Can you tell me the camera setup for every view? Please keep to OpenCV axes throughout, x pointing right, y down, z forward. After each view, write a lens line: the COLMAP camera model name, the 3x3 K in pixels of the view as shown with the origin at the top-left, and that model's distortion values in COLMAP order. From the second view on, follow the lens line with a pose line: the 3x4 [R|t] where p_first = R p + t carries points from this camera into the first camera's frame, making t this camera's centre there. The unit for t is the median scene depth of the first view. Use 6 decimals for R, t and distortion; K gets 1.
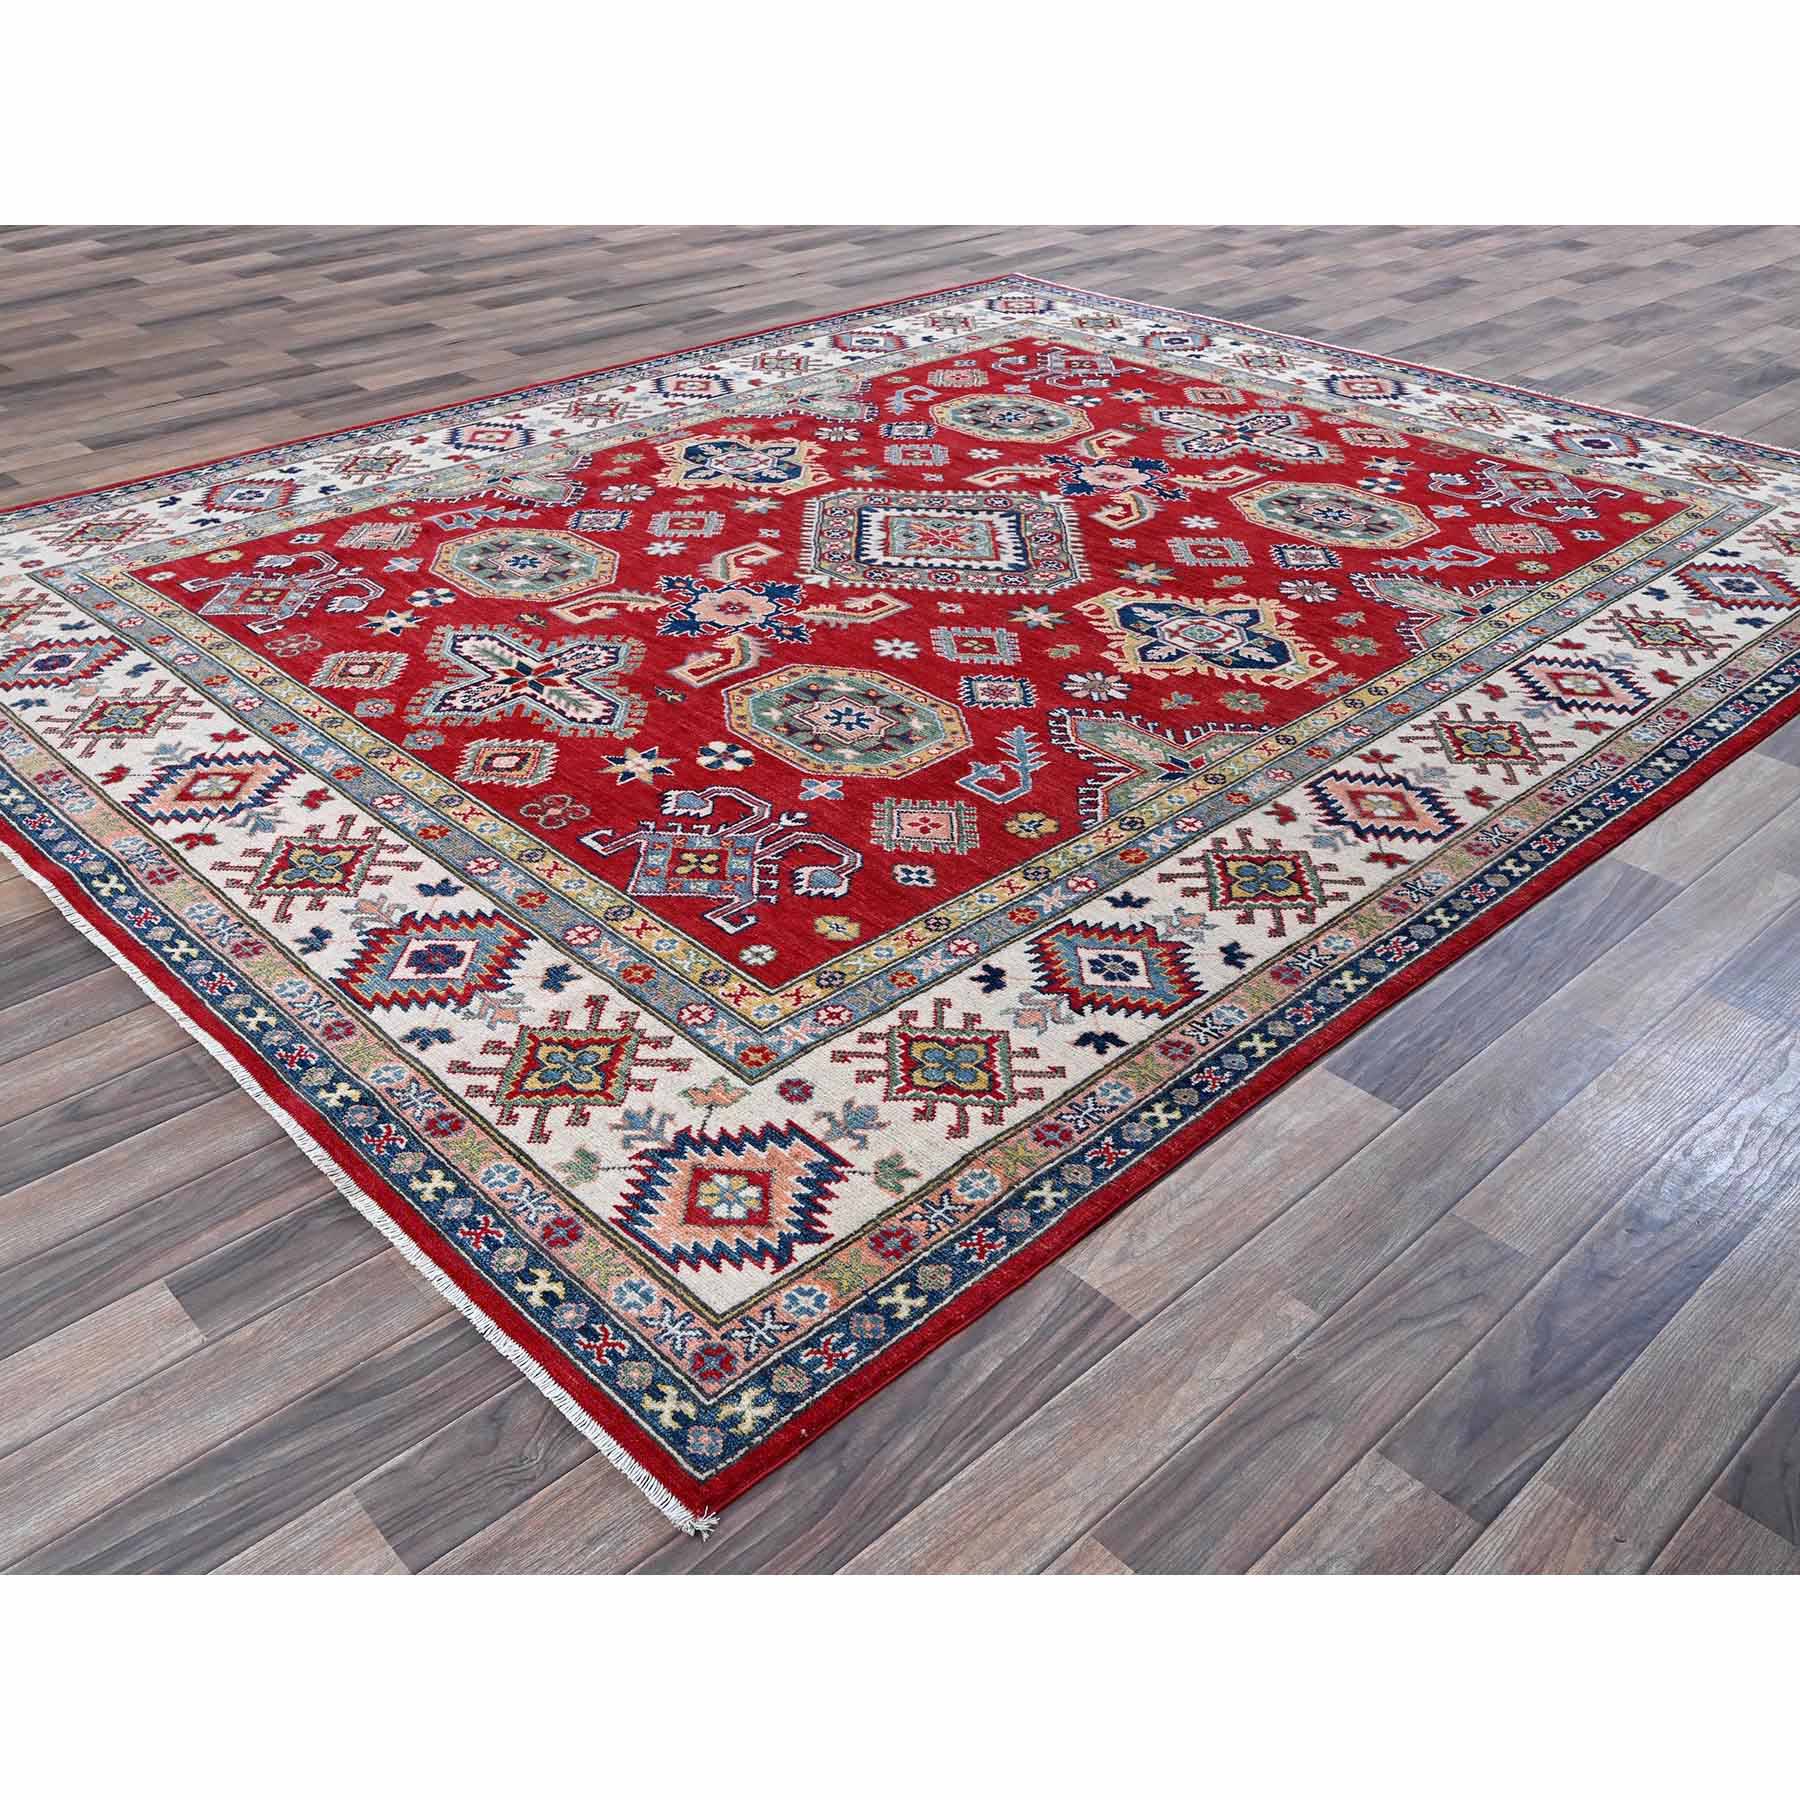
lens RADIAL K [[1727.2, 0, 900.0], [0, 1727.2, 900.0], [0, 0, 1]] dist [0.001298, -0.008614]
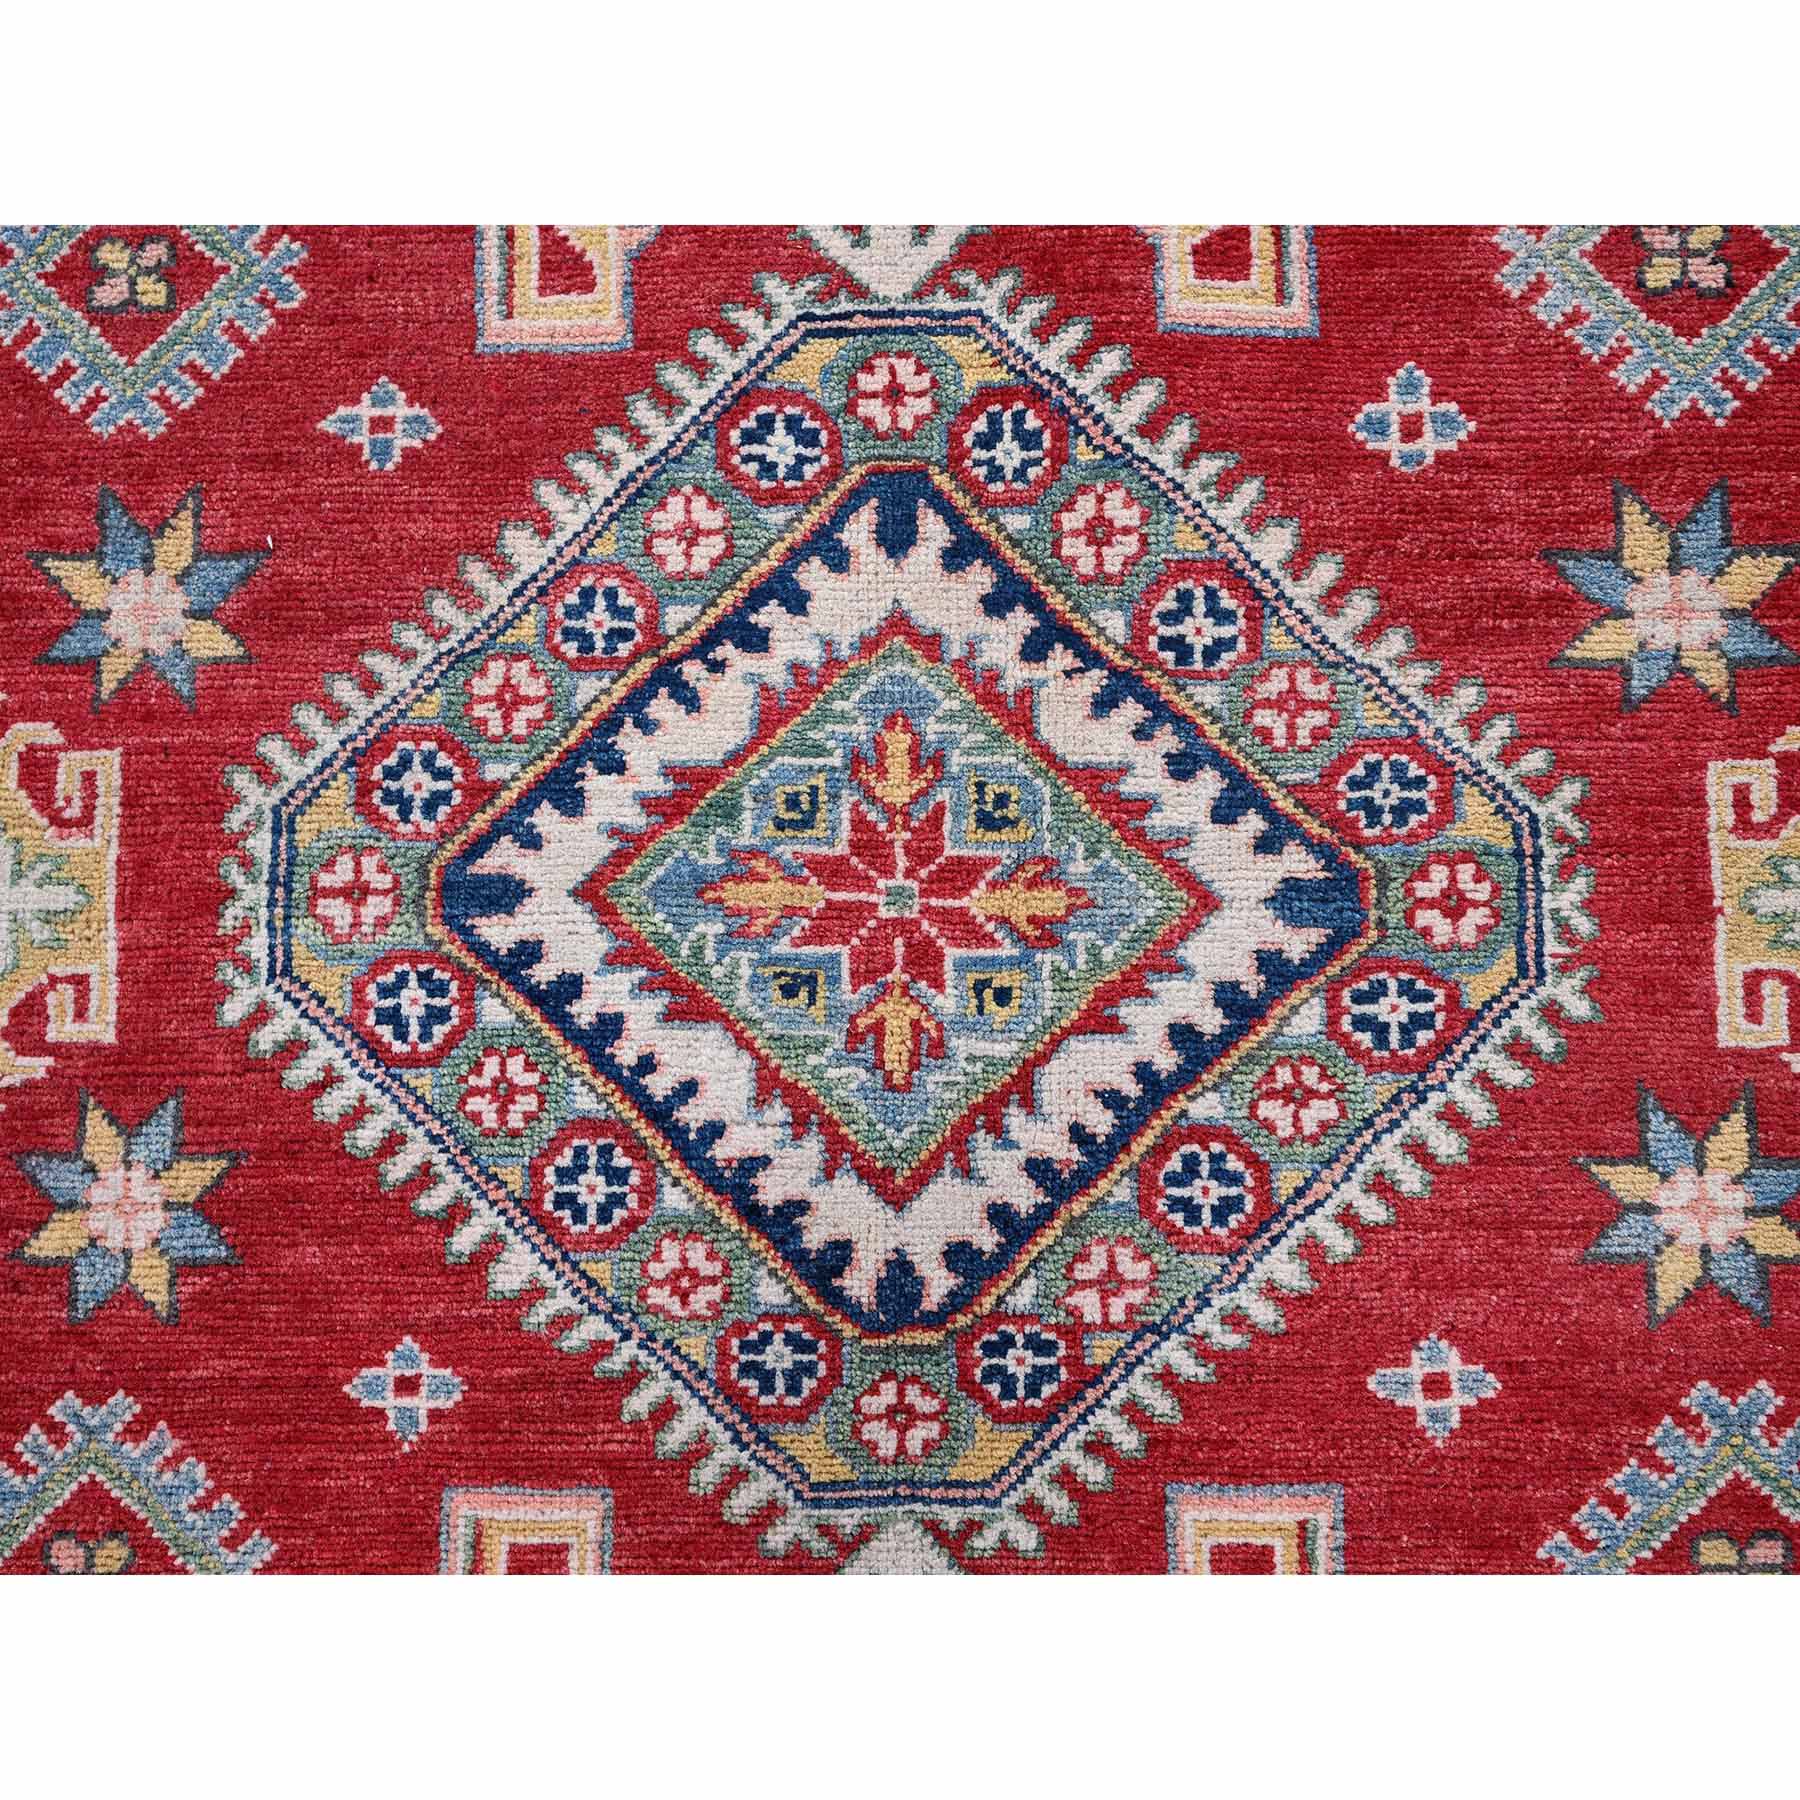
lens RADIAL K [[2239.2, 0, 900.0], [0, 2239.2, 900.0], [0, 0, 1]] dist [-0.003963, 0.021673]
pose [[0.695681, -0.714975, 0.069564, 0.000703], [0.392512, 0.459443, 0.796772, -0.534372], [-0.601633, -0.526995, 0.600262, 0.910570]]
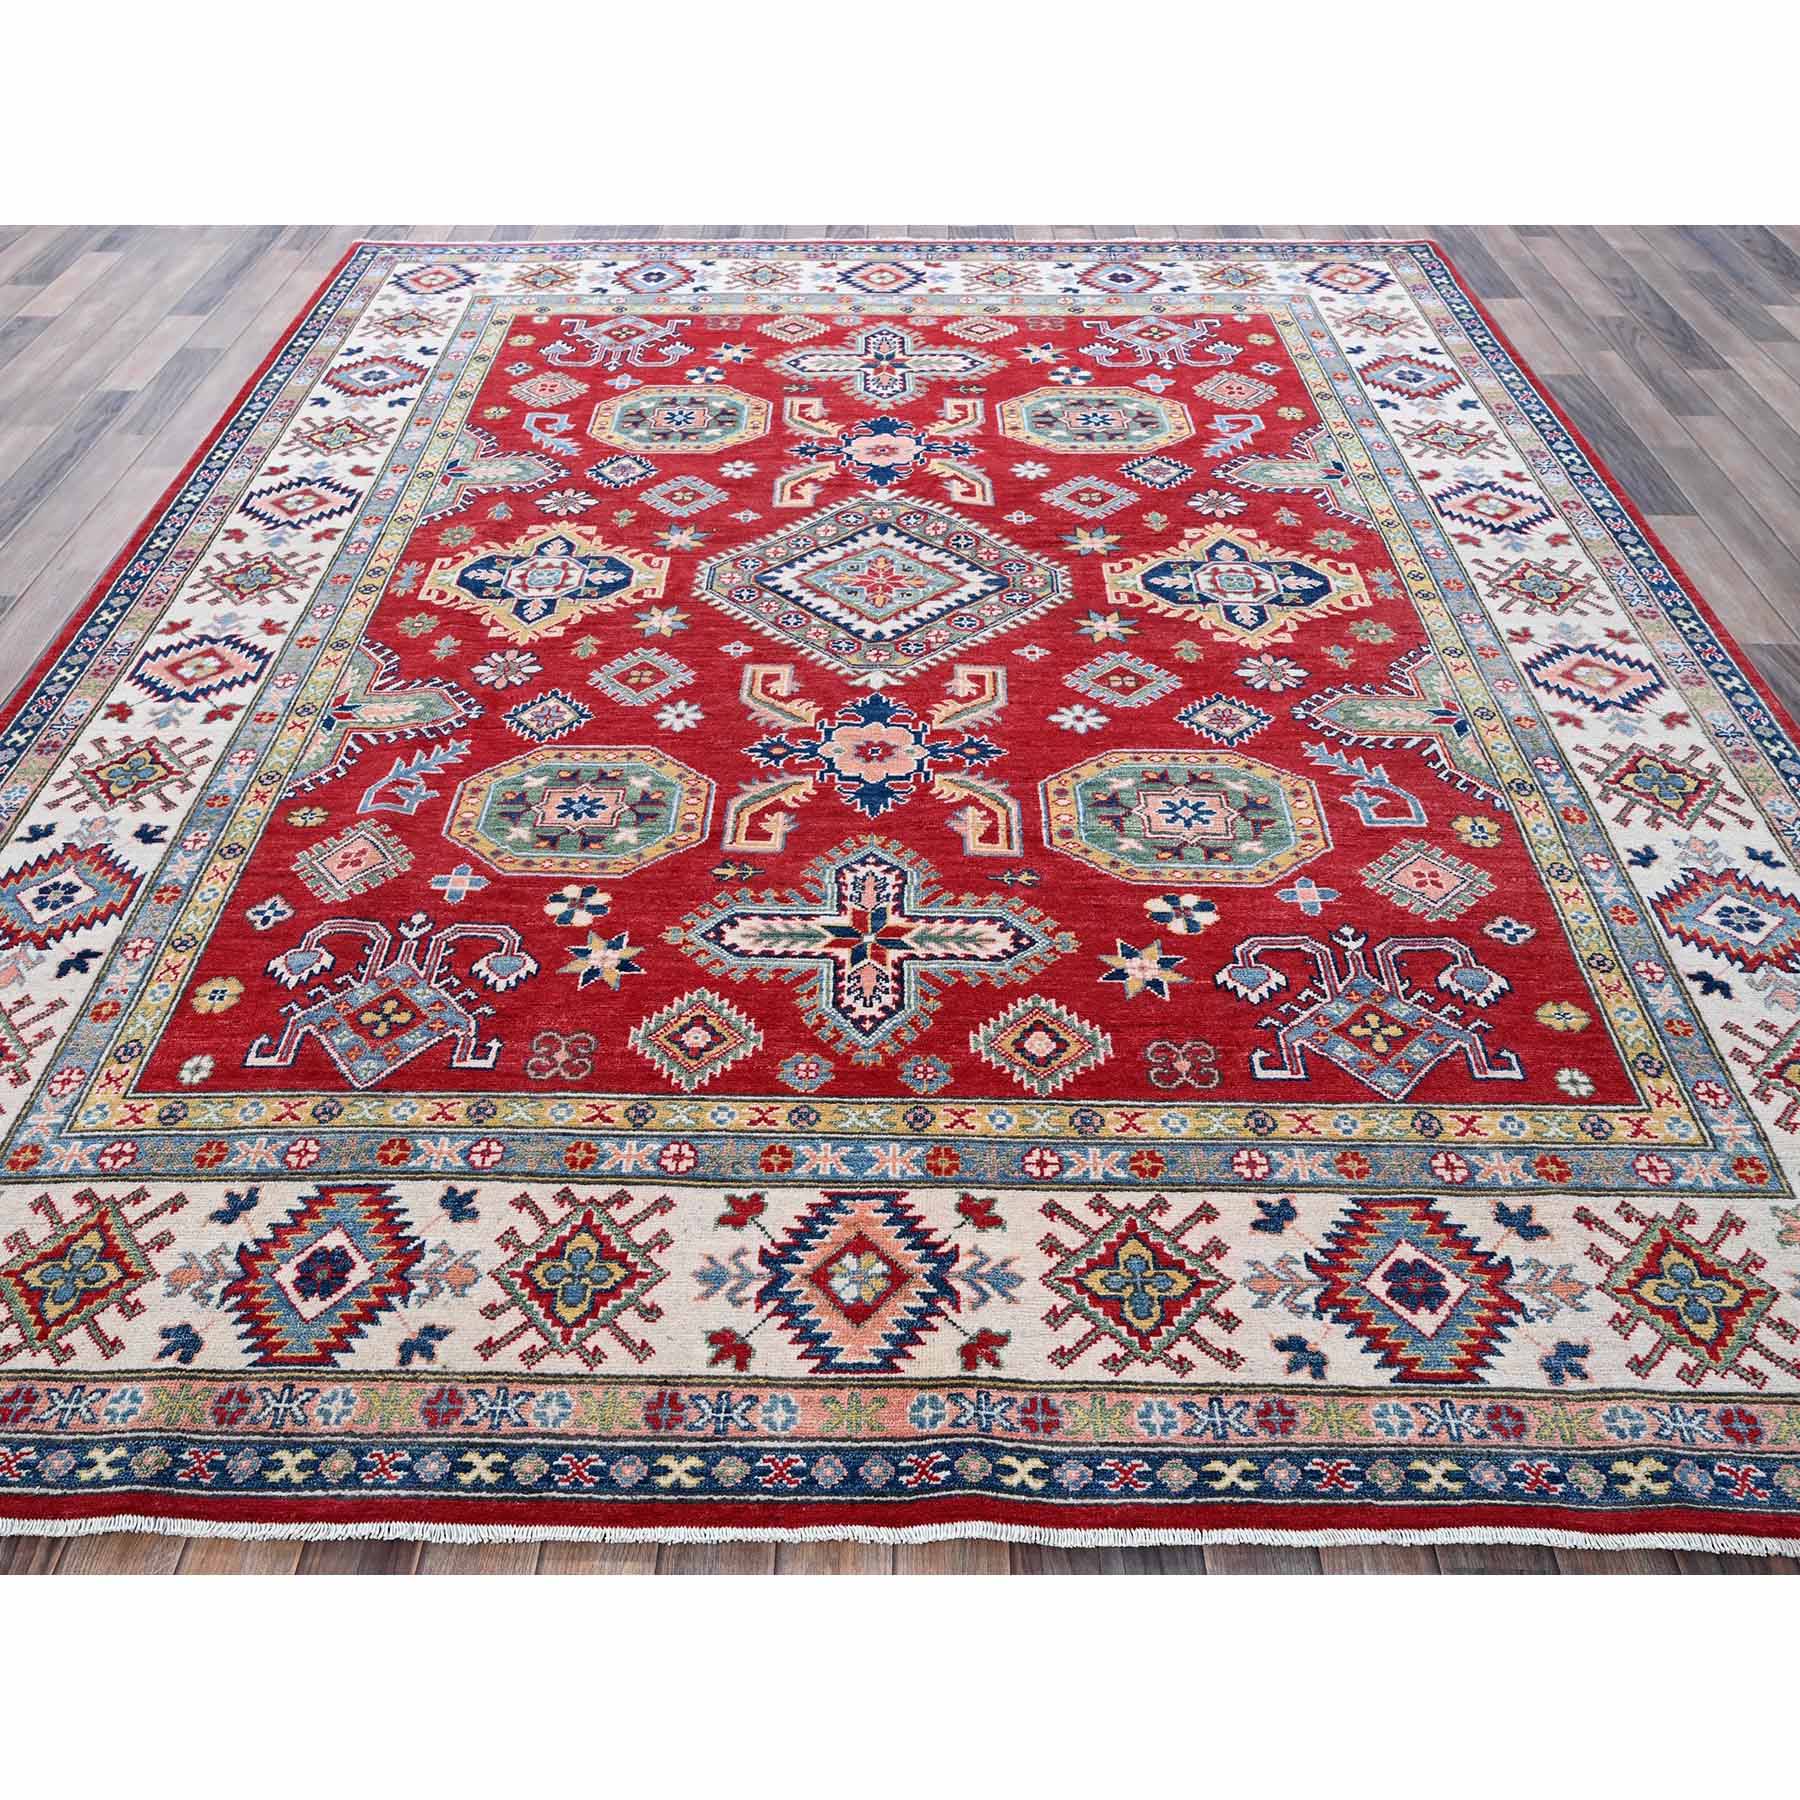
lens RADIAL K [[1560.8, 0, 900.0], [0, 1560.8, 900.0], [0, 0, 1]] dist [-0.003813, 0.001069]
pose [[0.704306, -0.475280, 0.527316, -0.552985], [0.385818, 0.879799, 0.277665, -0.325364], [-0.595900, 0.007887, 0.803020, 0.372933]]
